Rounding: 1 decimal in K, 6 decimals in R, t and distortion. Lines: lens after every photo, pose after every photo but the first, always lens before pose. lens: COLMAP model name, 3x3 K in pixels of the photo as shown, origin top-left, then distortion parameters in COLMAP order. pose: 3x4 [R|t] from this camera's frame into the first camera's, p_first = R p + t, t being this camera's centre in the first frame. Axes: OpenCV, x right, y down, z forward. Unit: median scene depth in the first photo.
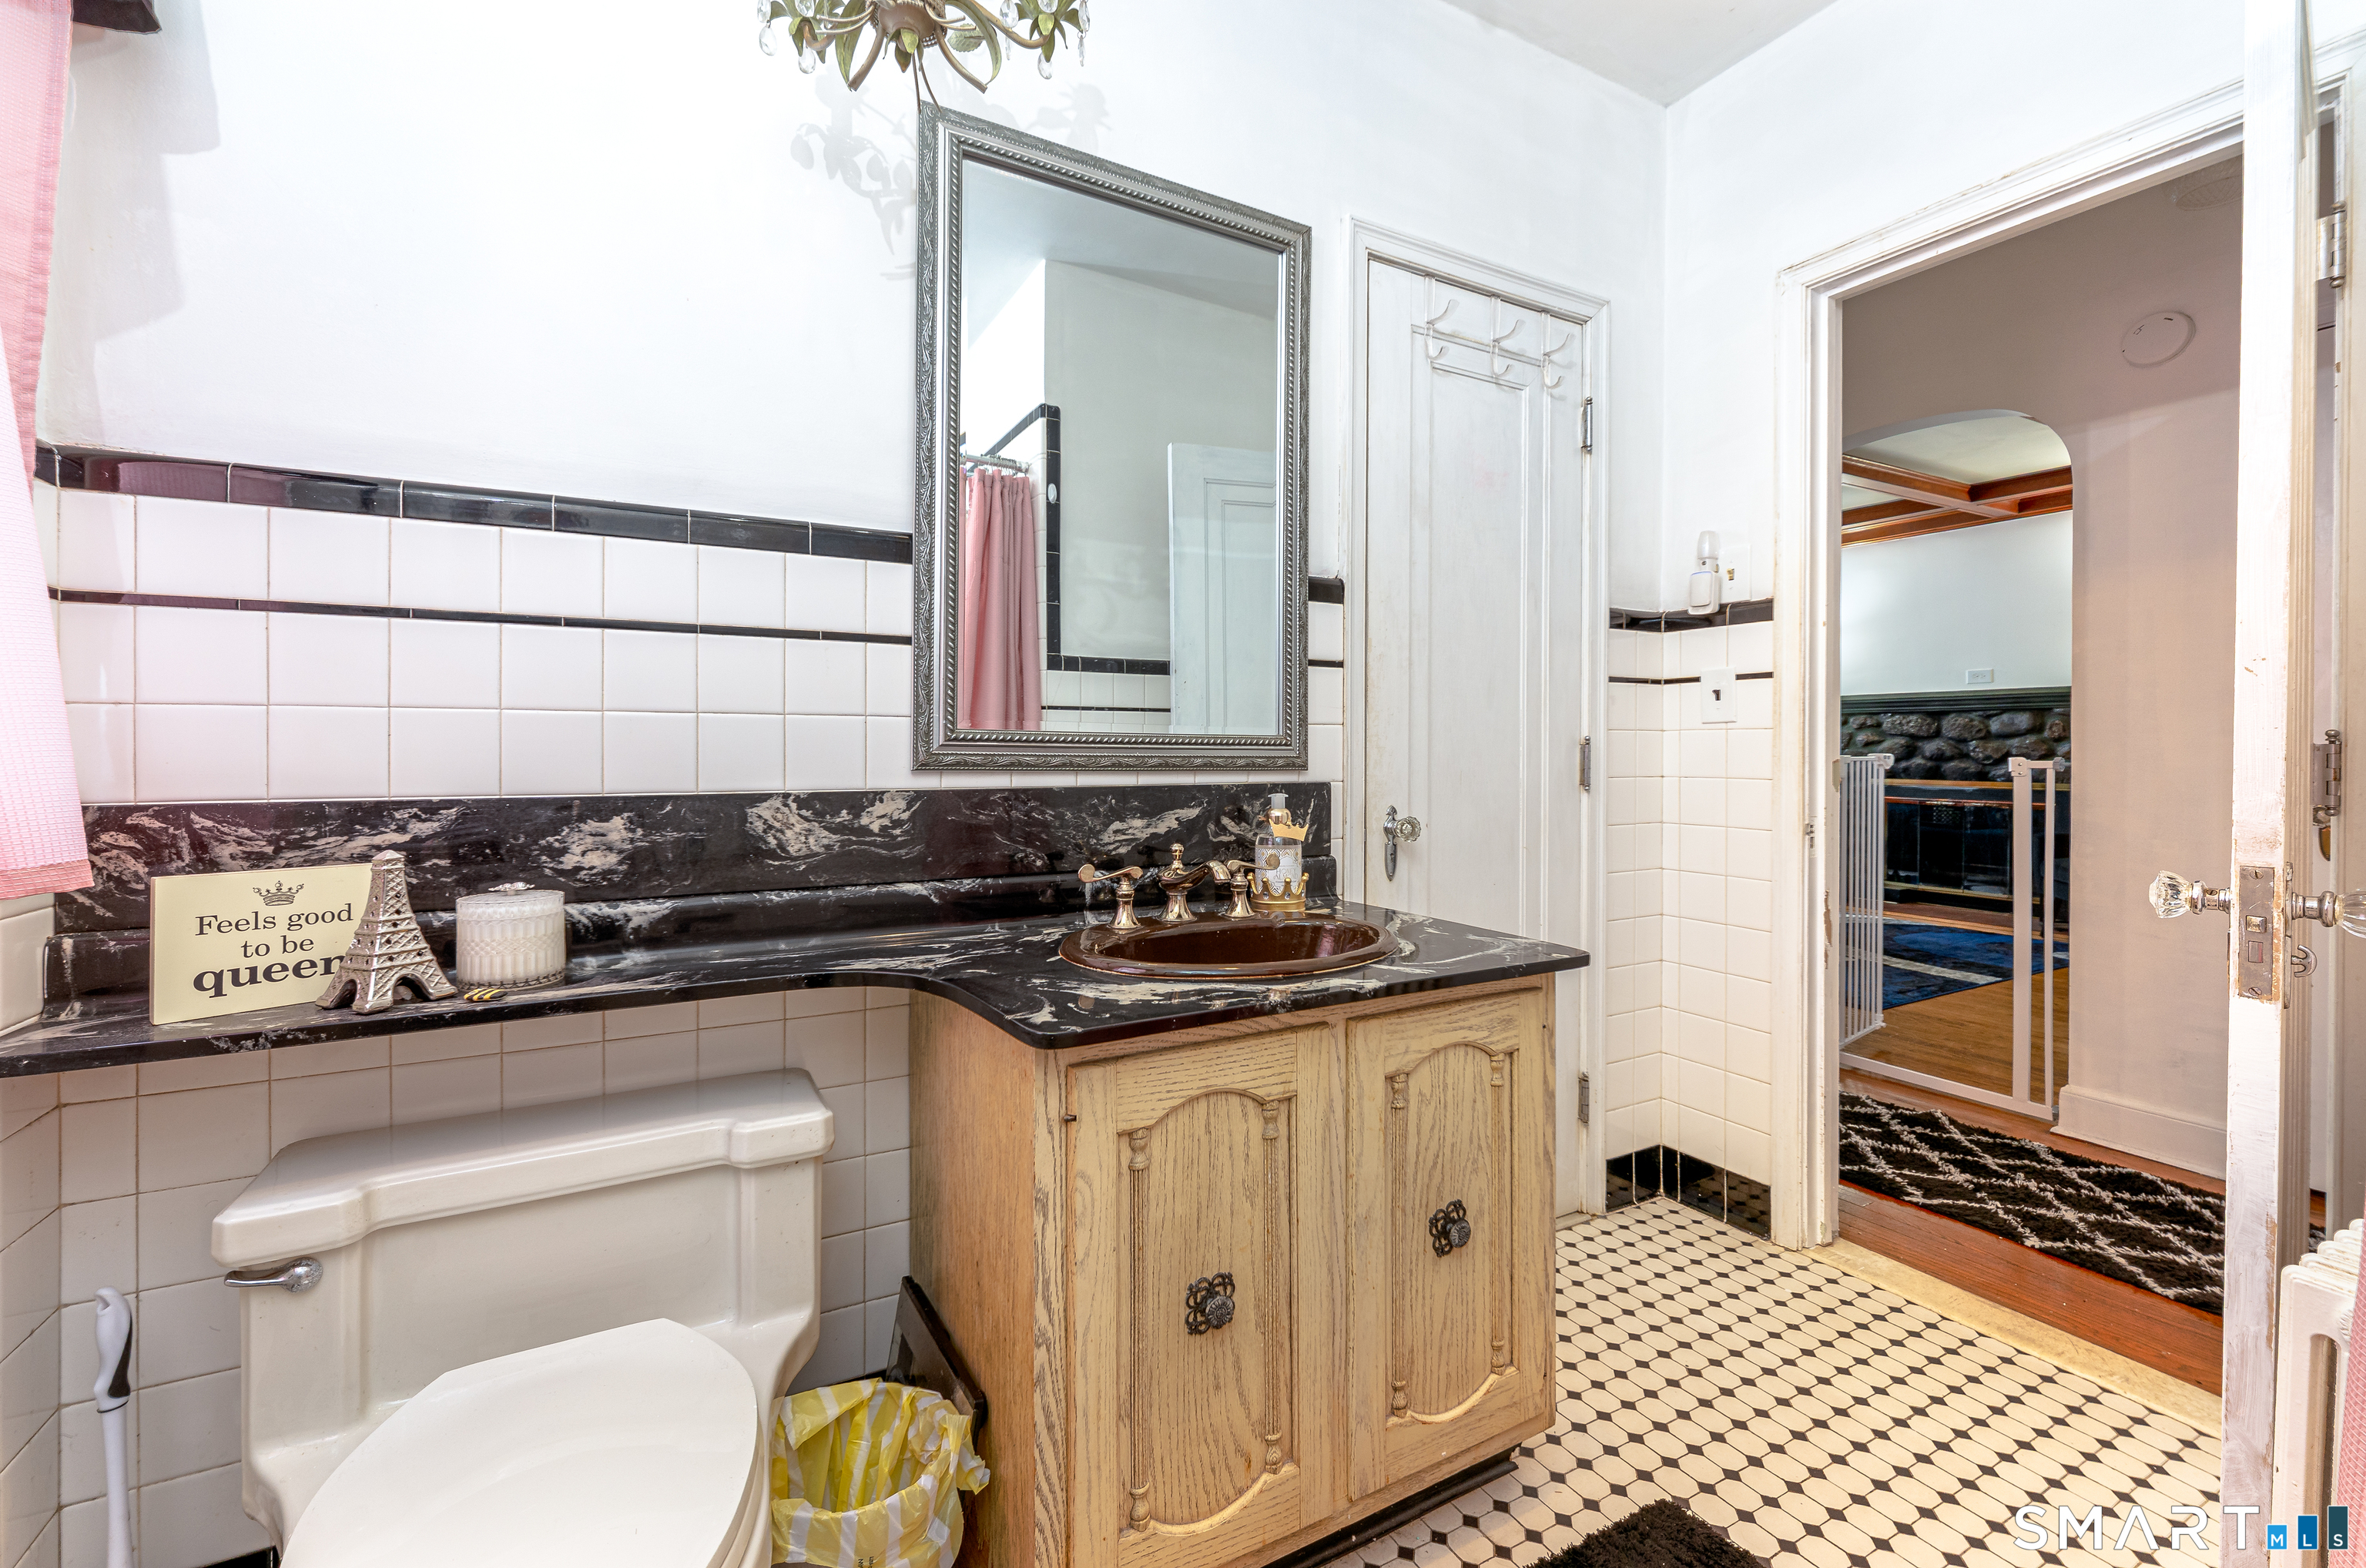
lens RADIAL K [[981.8, 0, 1164.1], [0, 981.8, 745.2], [0, 0, 1]] dist [0.000984, 0.000775]
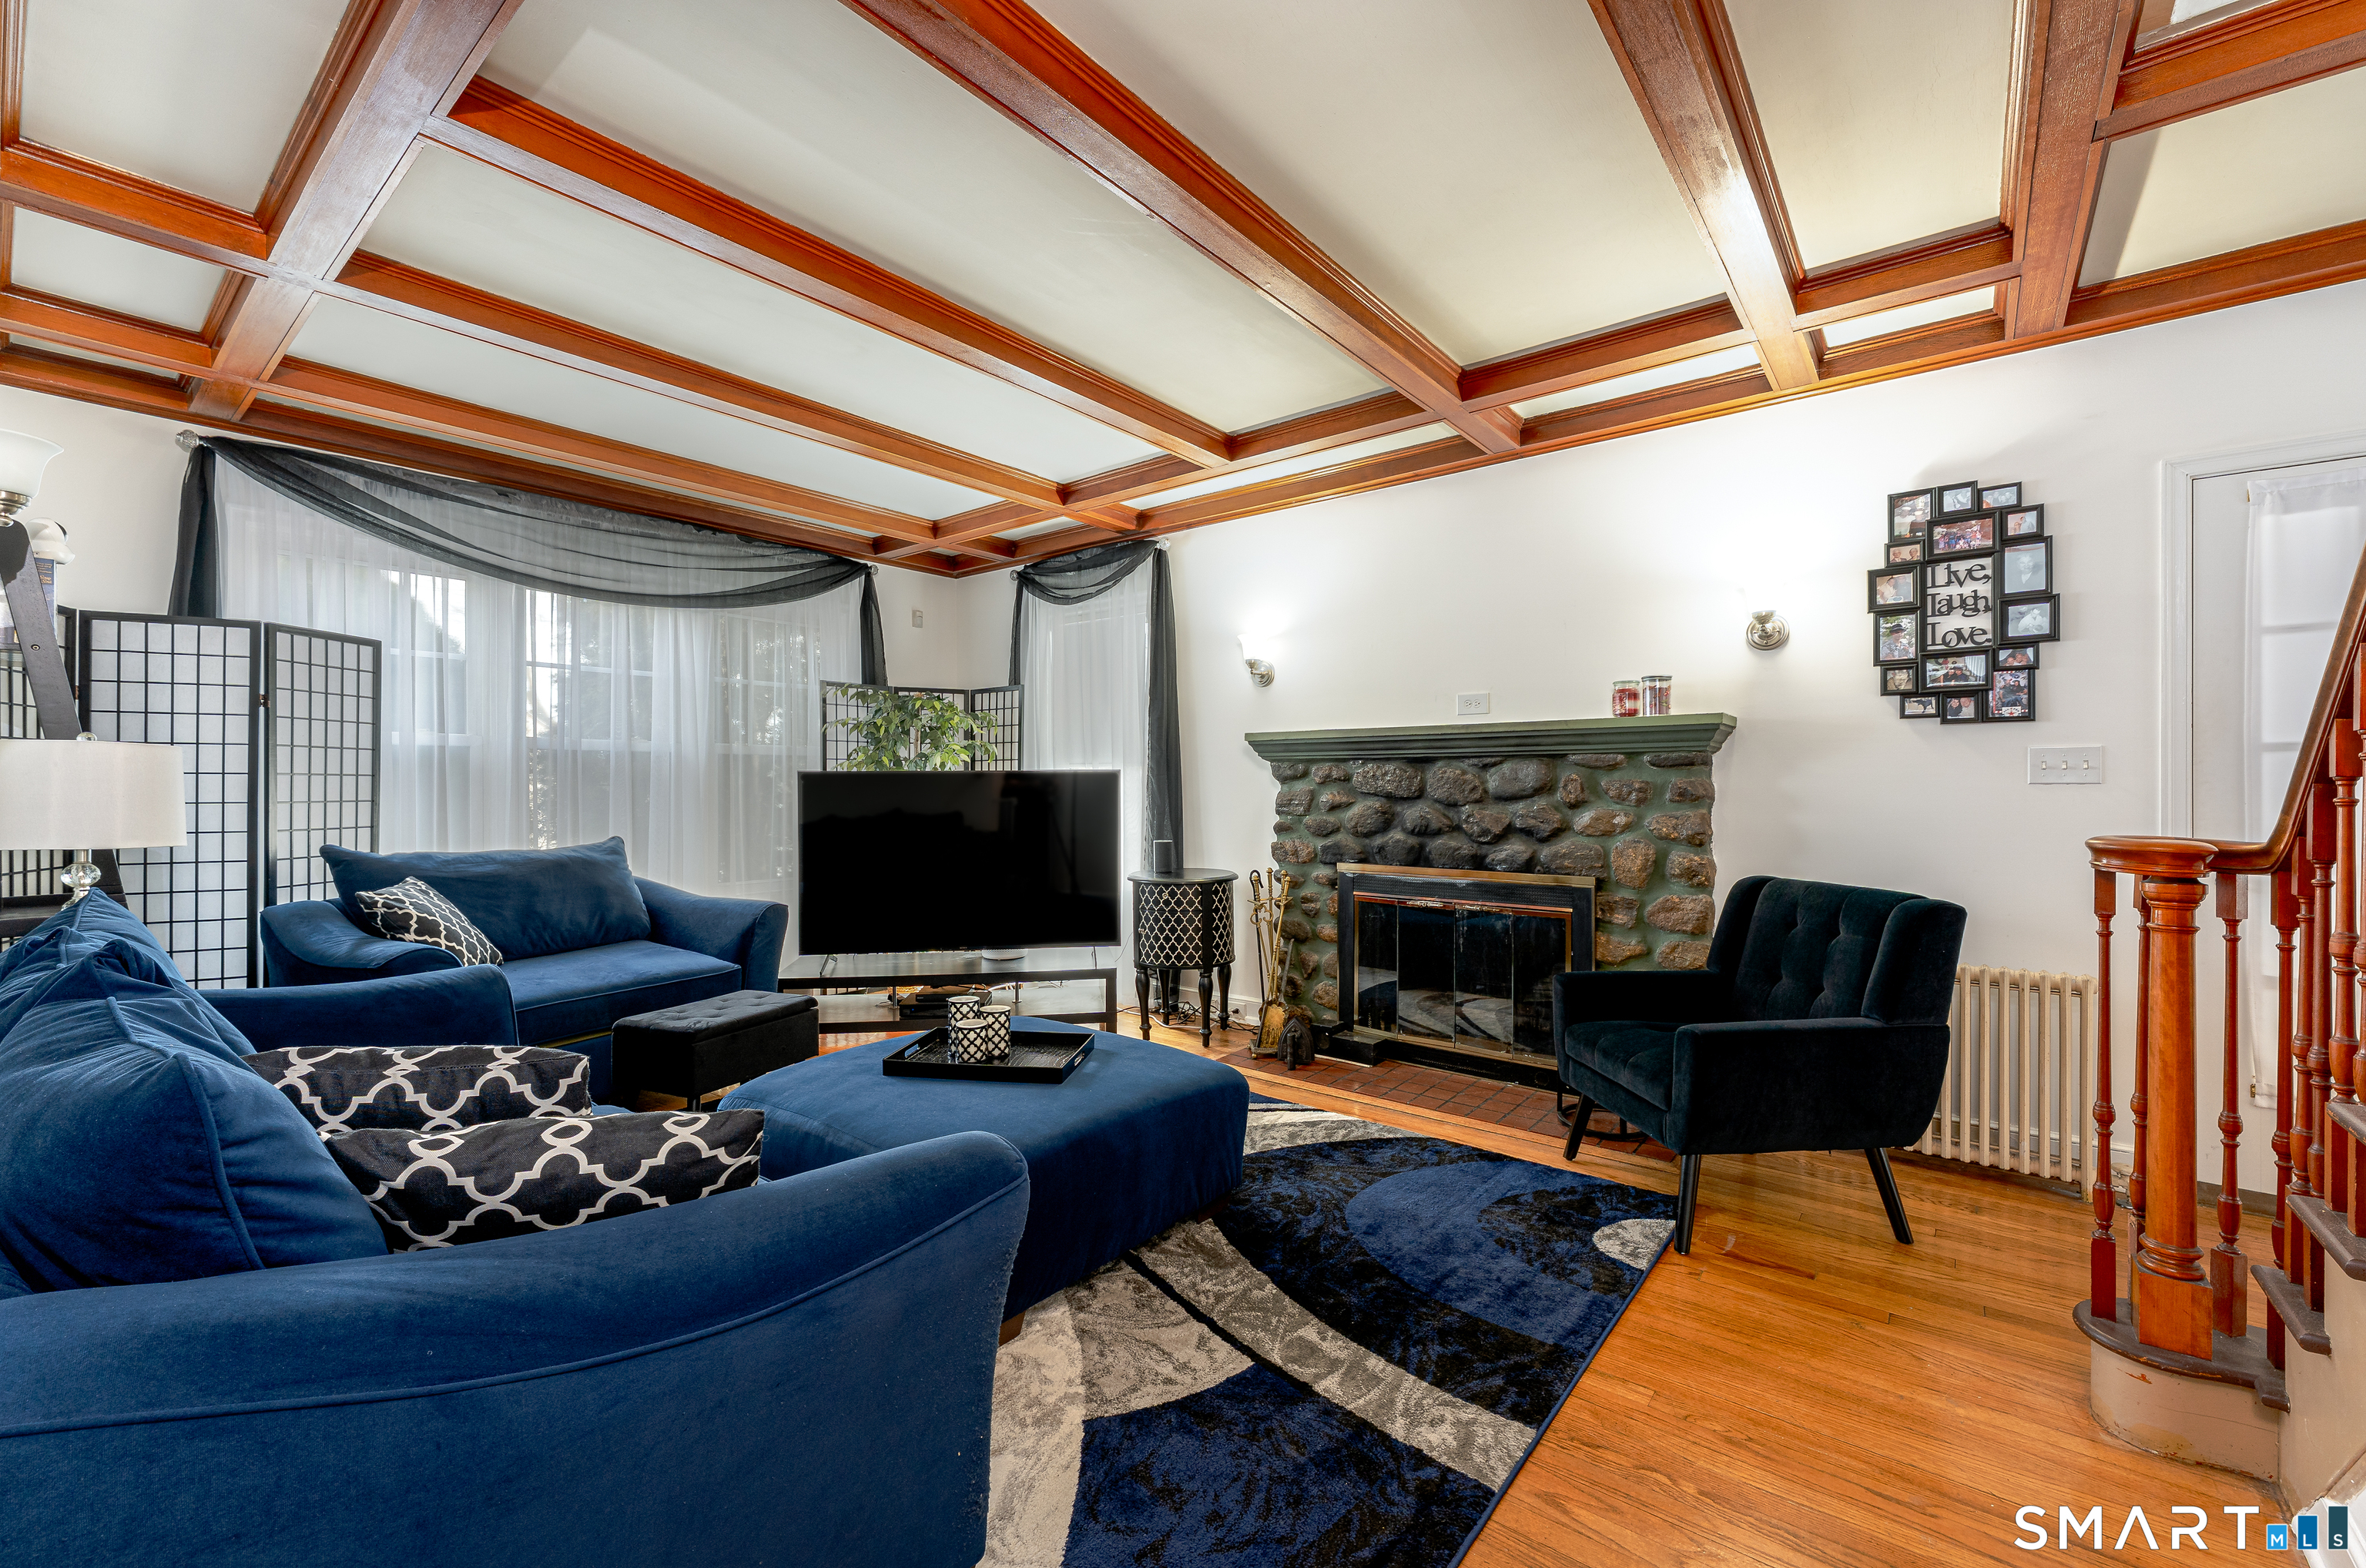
lens RADIAL K [[981.8, 0, 1182.9], [0, 981.8, 783.1], [0, 0, 1]] dist [0.000984, 0.000775]
pose [[0.918356, 0.003531, 0.395740, 0.403264], [-0.001773, 0.999987, -0.004807, -0.015158], [-0.395752, 0.003713, 0.918350, 0.489120]]
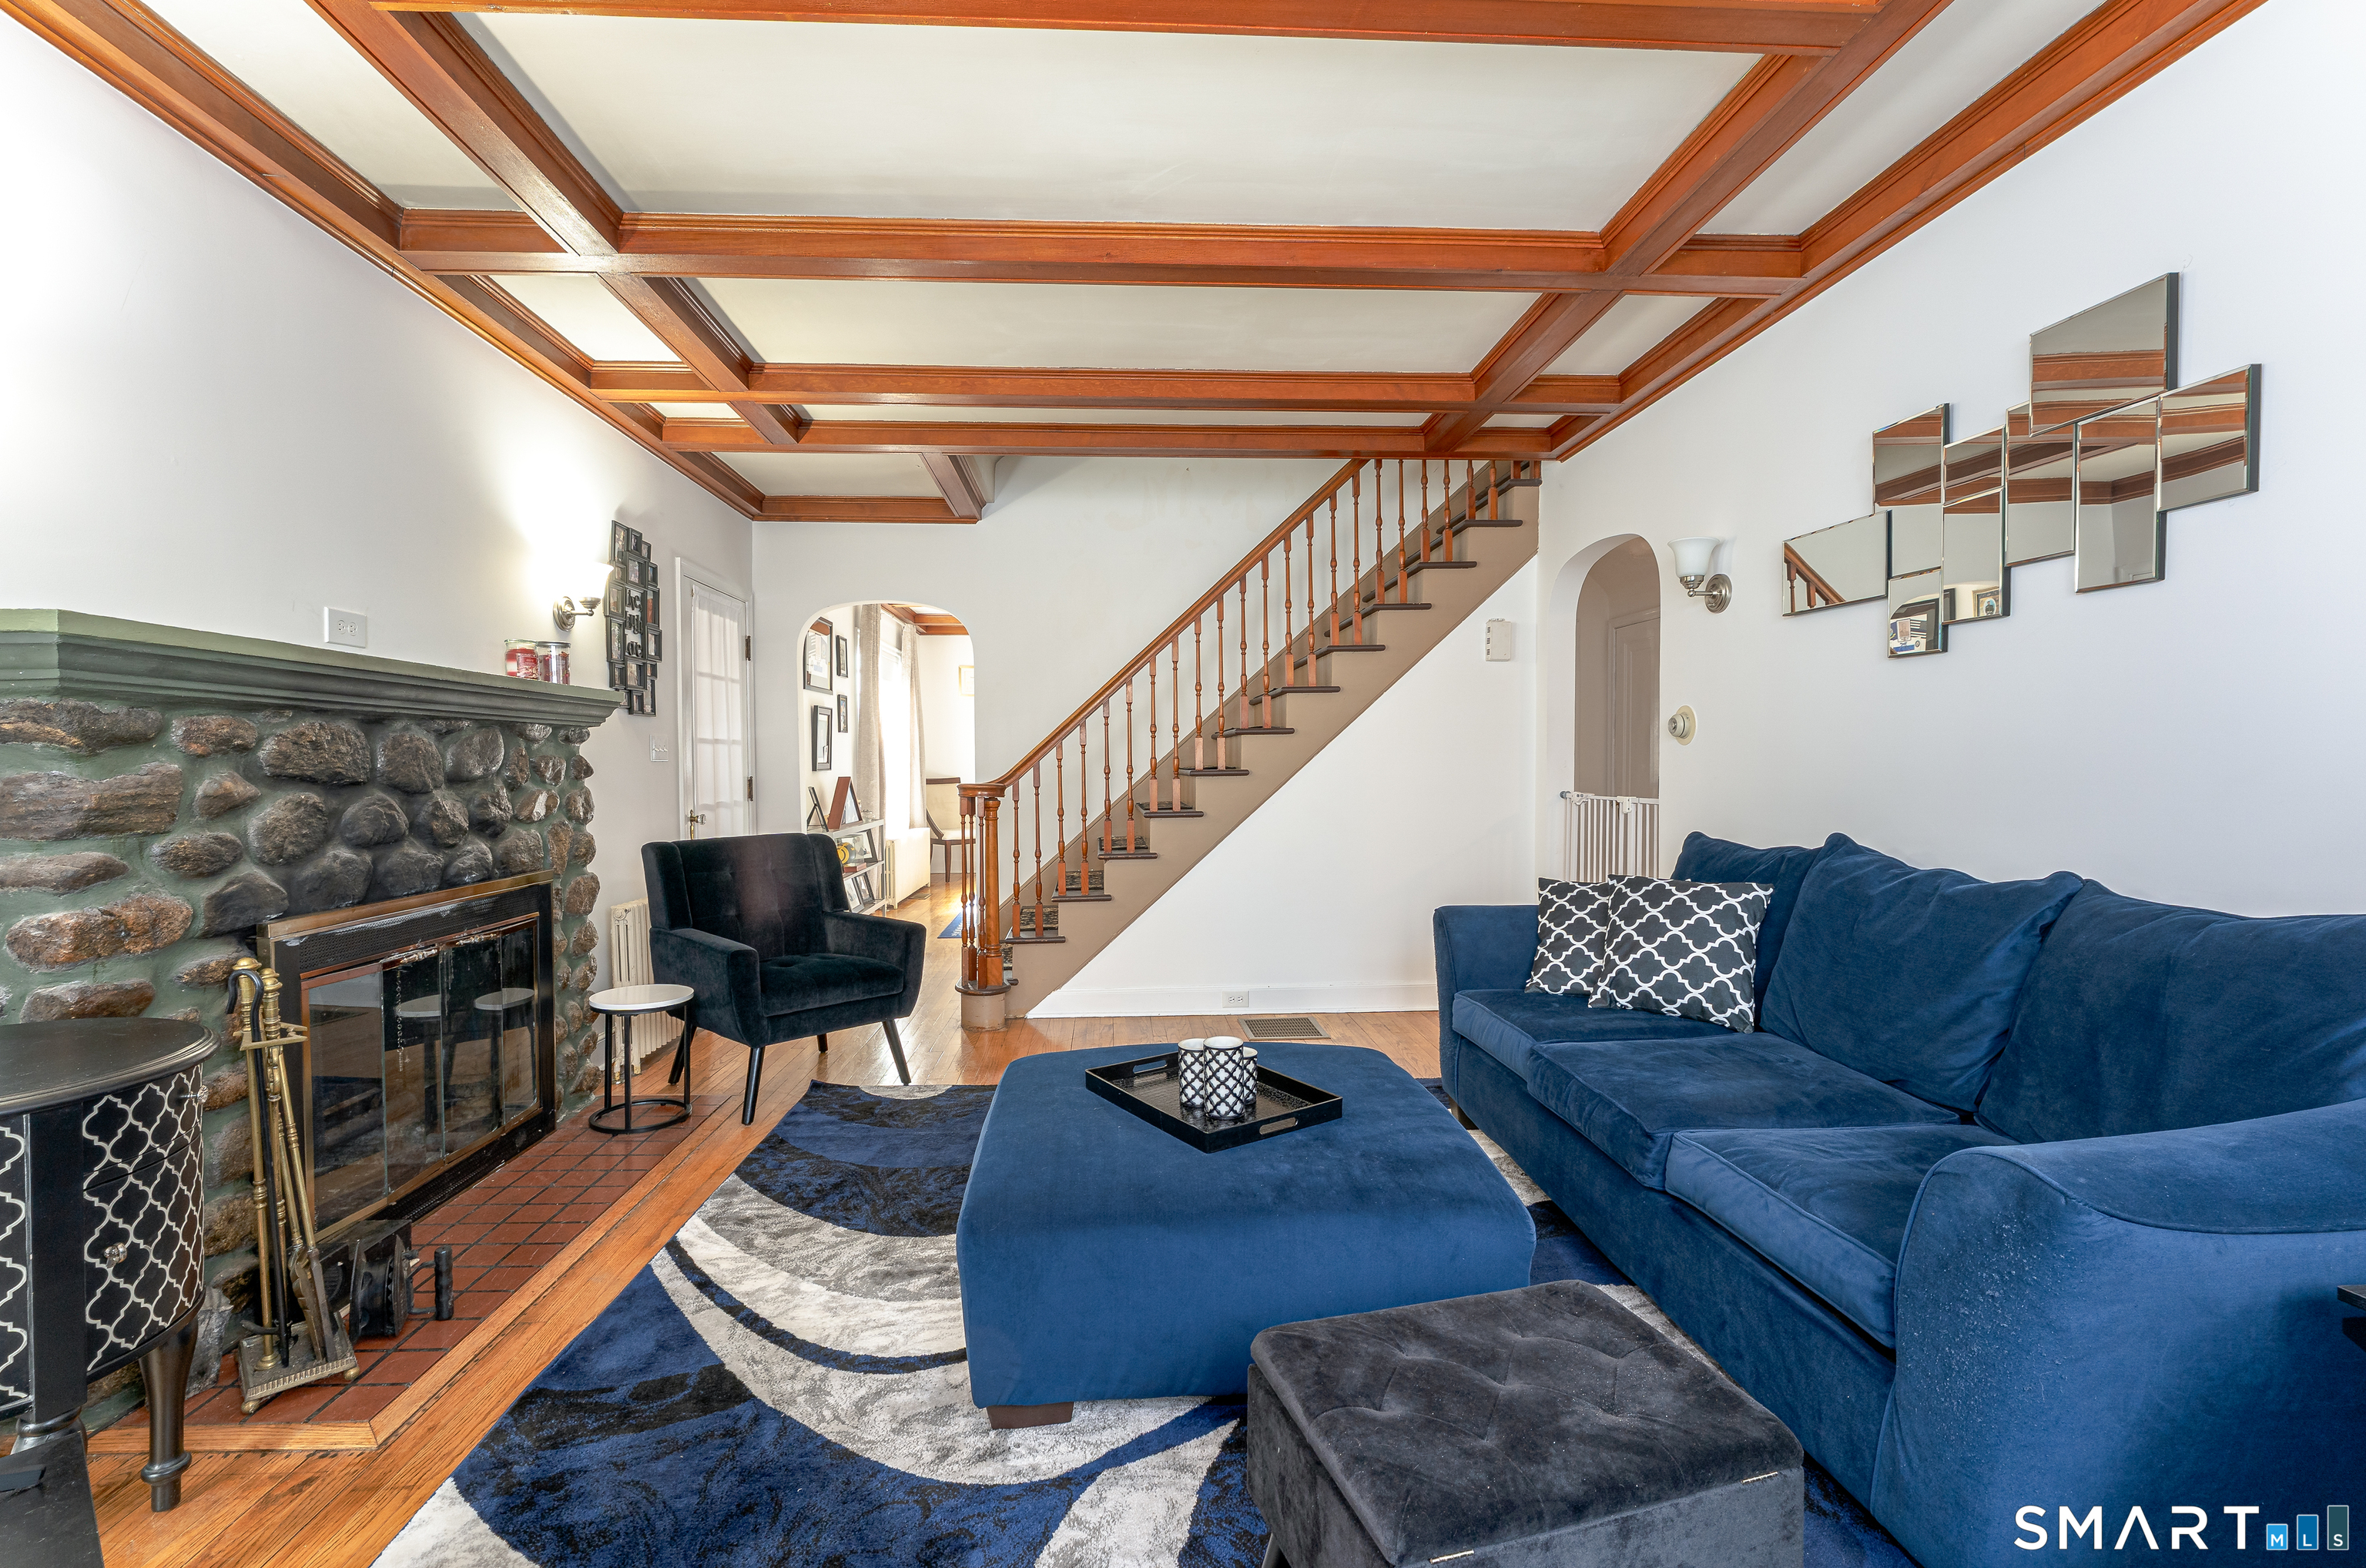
lens RADIAL K [[981.8, 0, 1184.3], [0, 981.8, 787.7], [0, 0, 1]] dist [0.000984, 0.000775]
pose [[-0.914519, -0.002187, 0.404537, 0.365168], [0.009065, 0.999624, 0.025895, -0.013990], [-0.404442, 0.027349, -0.914155, 1.239617]]
